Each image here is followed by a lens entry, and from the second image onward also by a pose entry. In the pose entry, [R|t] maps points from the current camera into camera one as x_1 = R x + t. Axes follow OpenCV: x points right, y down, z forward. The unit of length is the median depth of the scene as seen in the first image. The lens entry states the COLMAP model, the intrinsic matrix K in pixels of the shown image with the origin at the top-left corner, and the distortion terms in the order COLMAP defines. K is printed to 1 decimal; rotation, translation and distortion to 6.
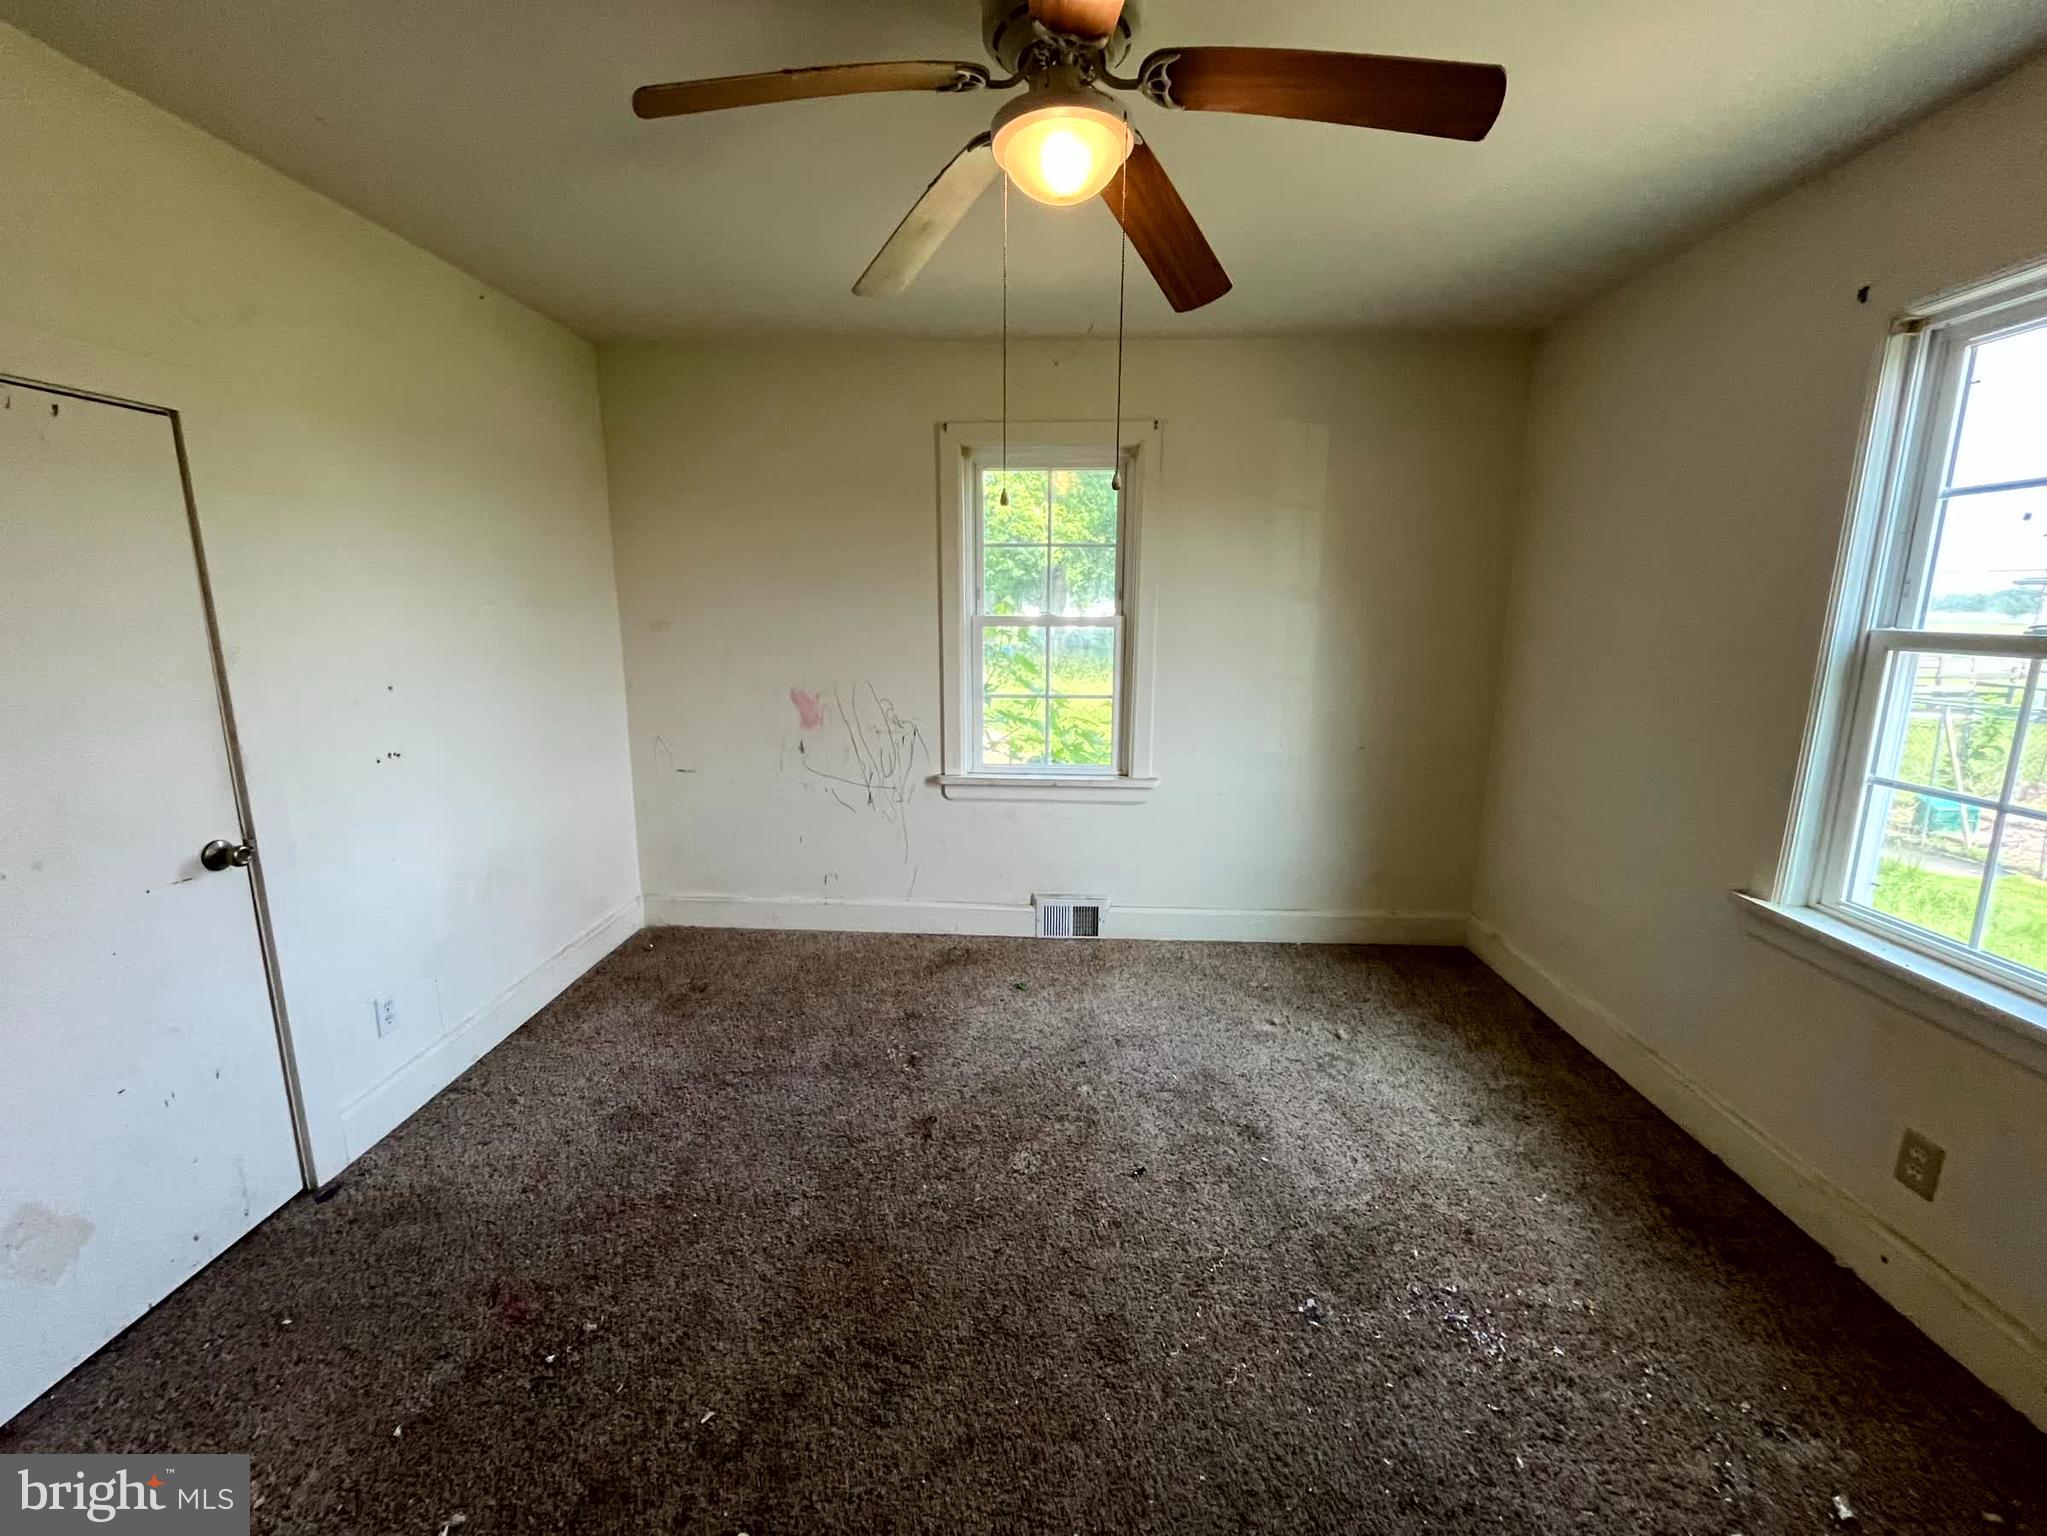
lens RADIAL K [[832.7, 0, 1023.4], [0, 832.7, 761.2], [0, 0, 1]] dist [-0.003046, 0.000156]
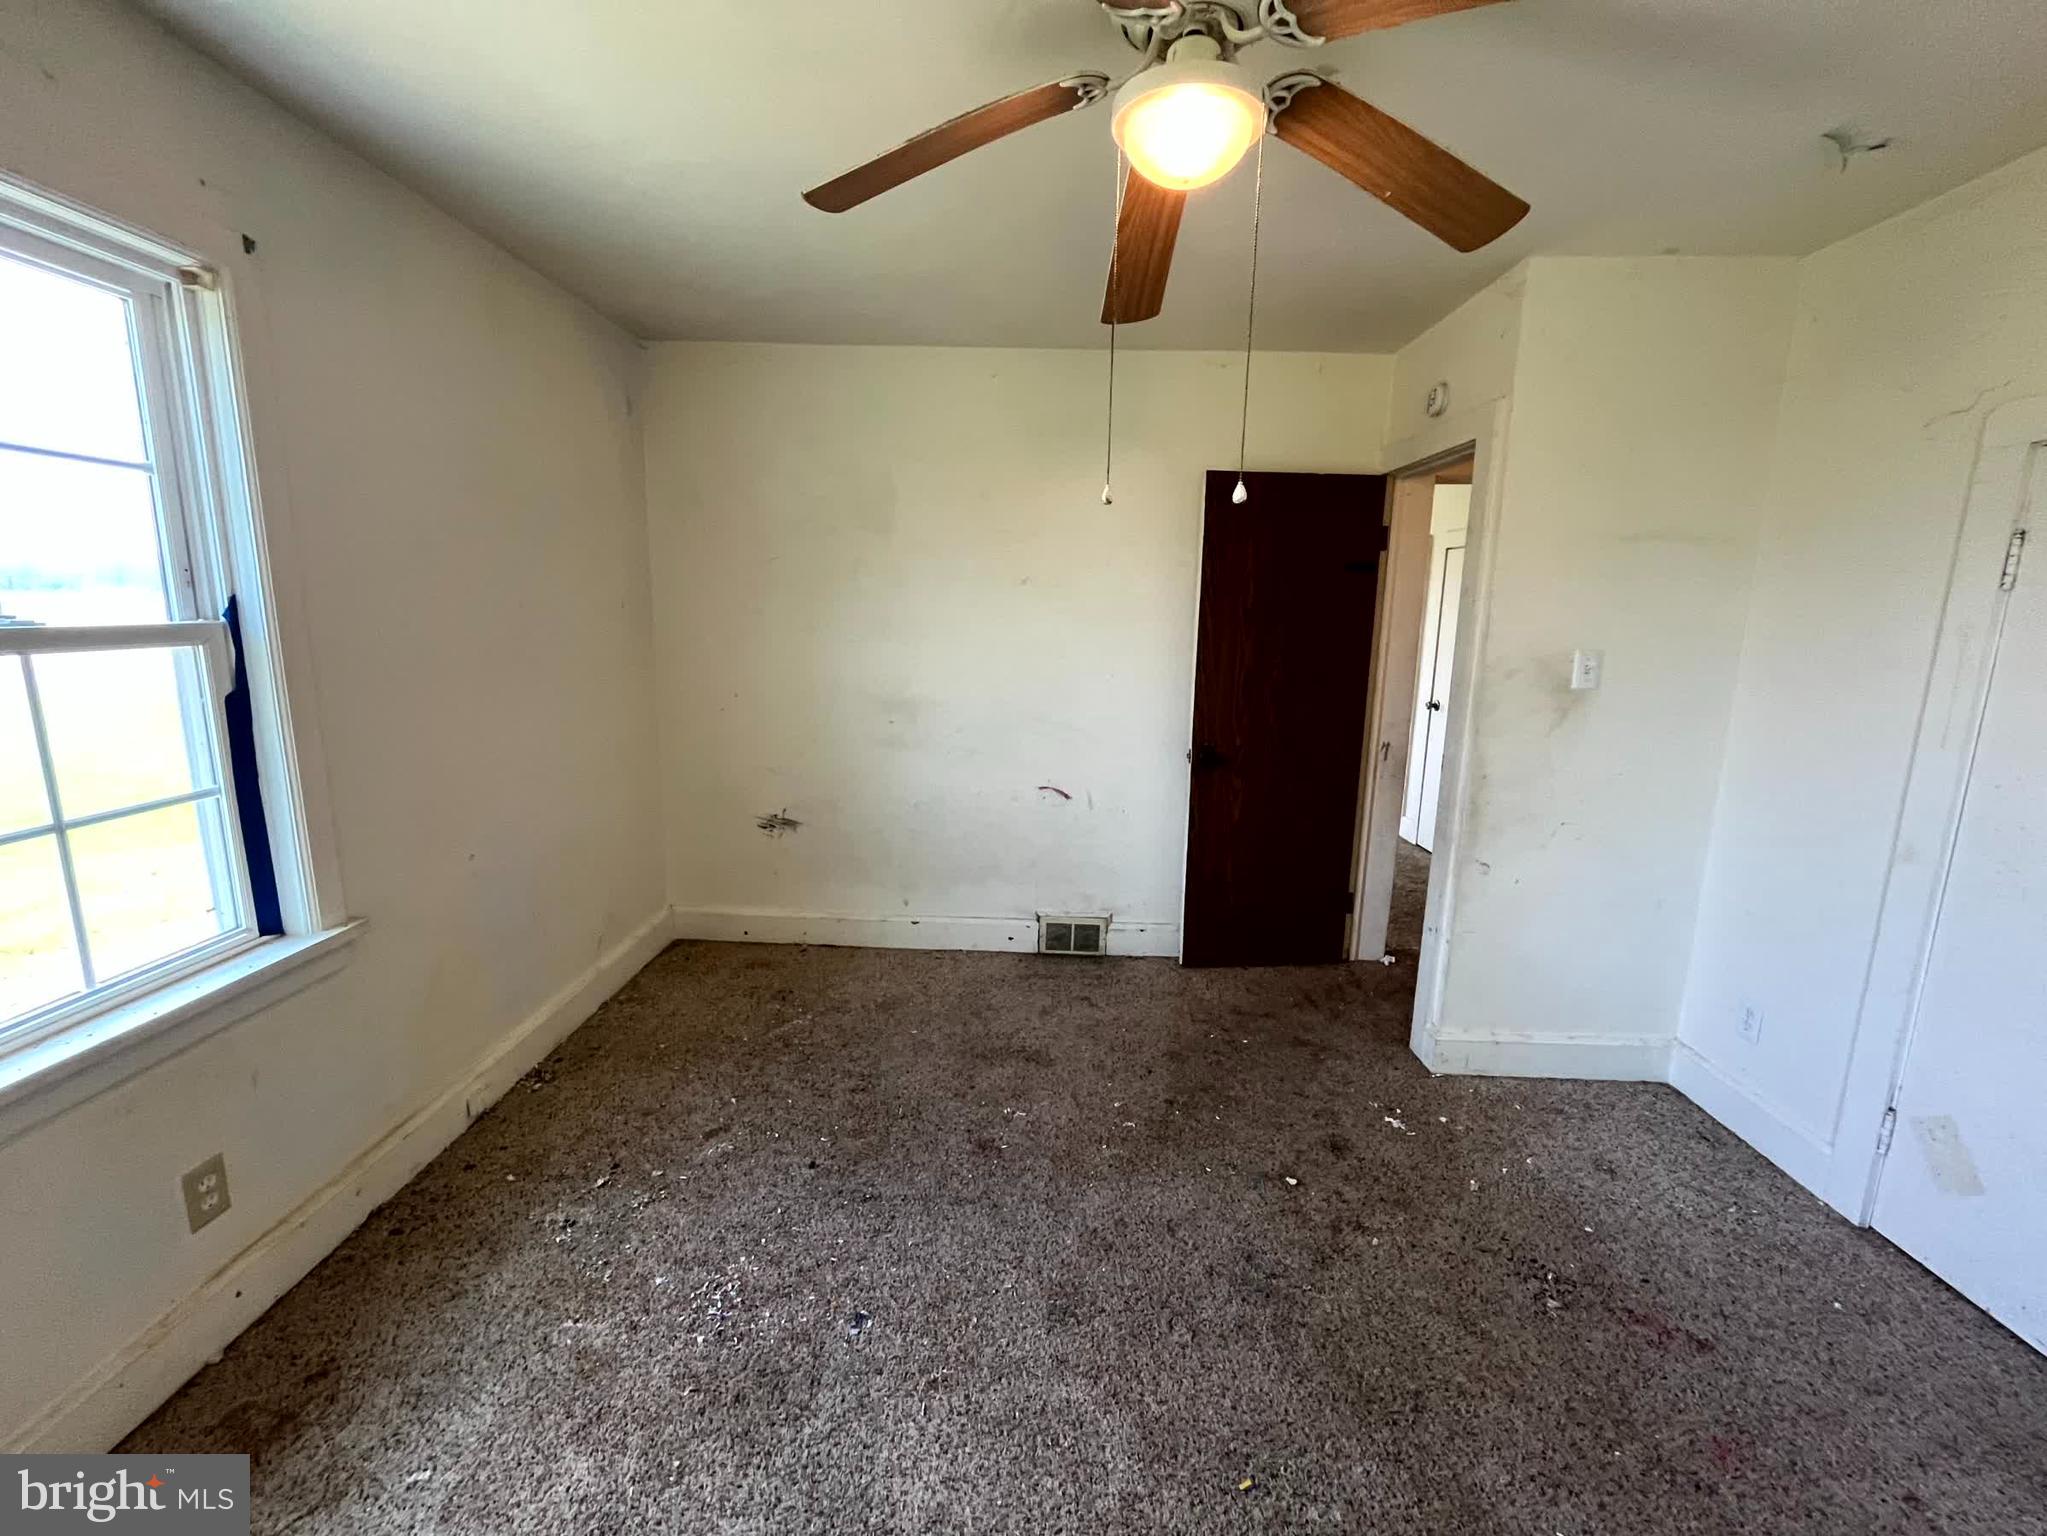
lens RADIAL K [[832.7, 0, 1023.4], [0, 832.7, 761.2], [0, 0, 1]] dist [-0.003046, 0.000156]
pose [[-0.999641, -0.023414, -0.013032, 0.124093], [-0.026563, 0.929867, 0.366936, -0.225146], [0.003527, 0.367151, -0.930155, 1.144597]]
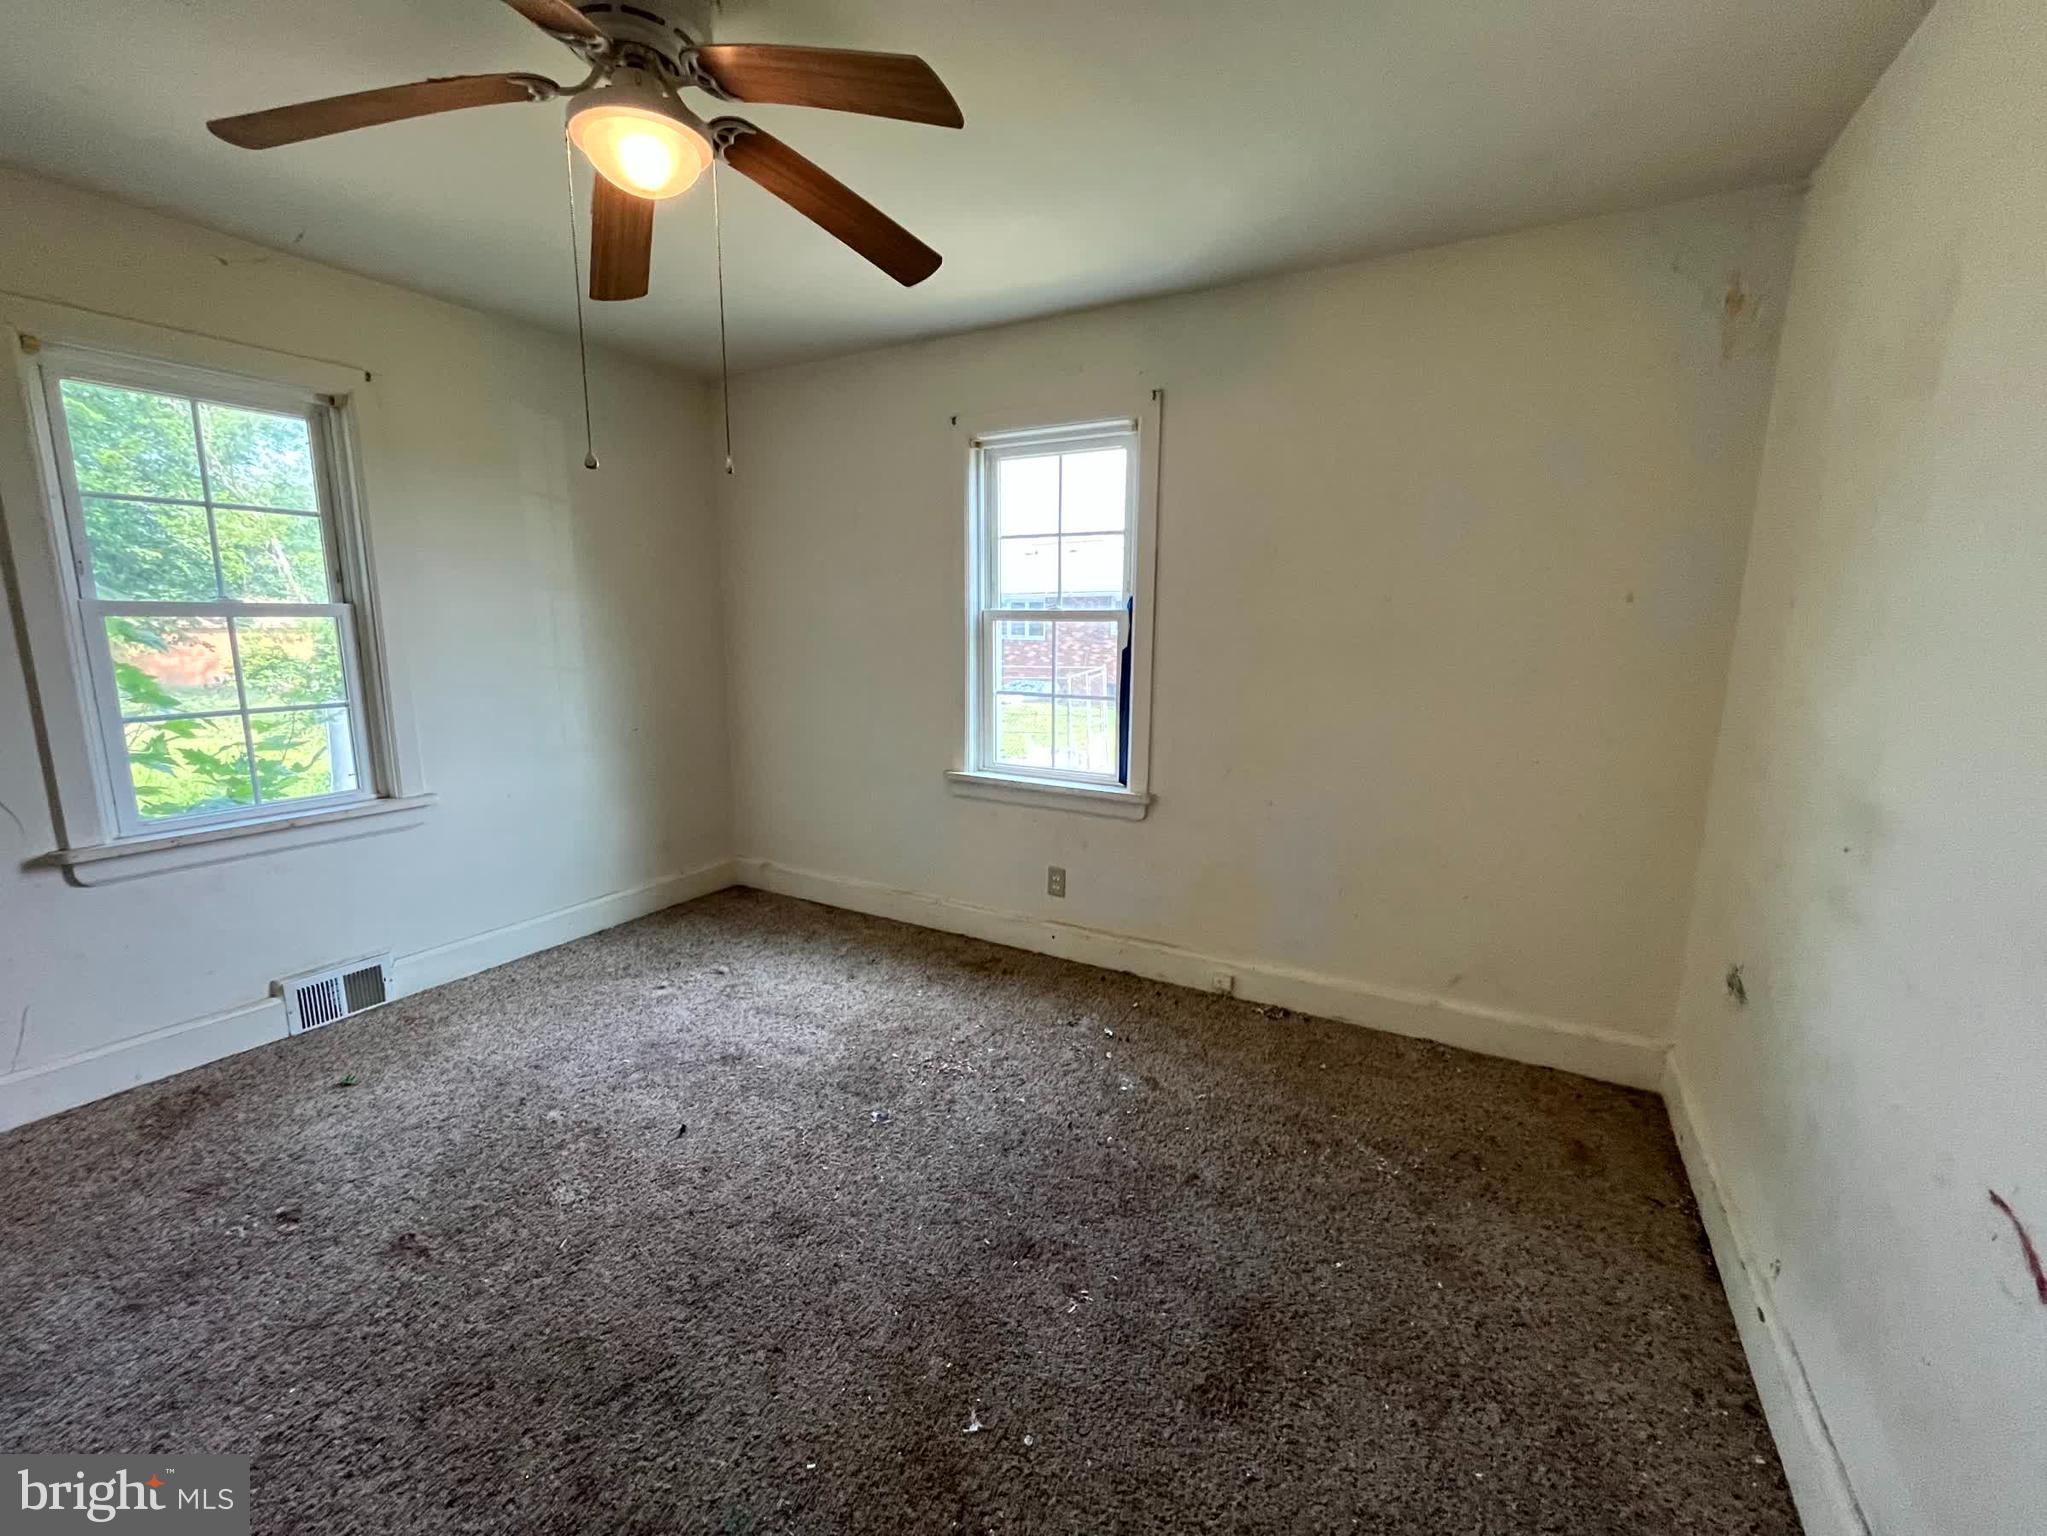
lens RADIAL K [[829.9, 0, 1027.6], [0, 829.9, 759.3], [0, 0, 1]] dist [-0.002816, -0.000338]
pose [[0.451185, -0.148920, 0.879918, -0.424166], [0.161115, 0.983370, 0.083816, 0.018612], [-0.877767, 0.103951, 0.467675, 0.078281]]
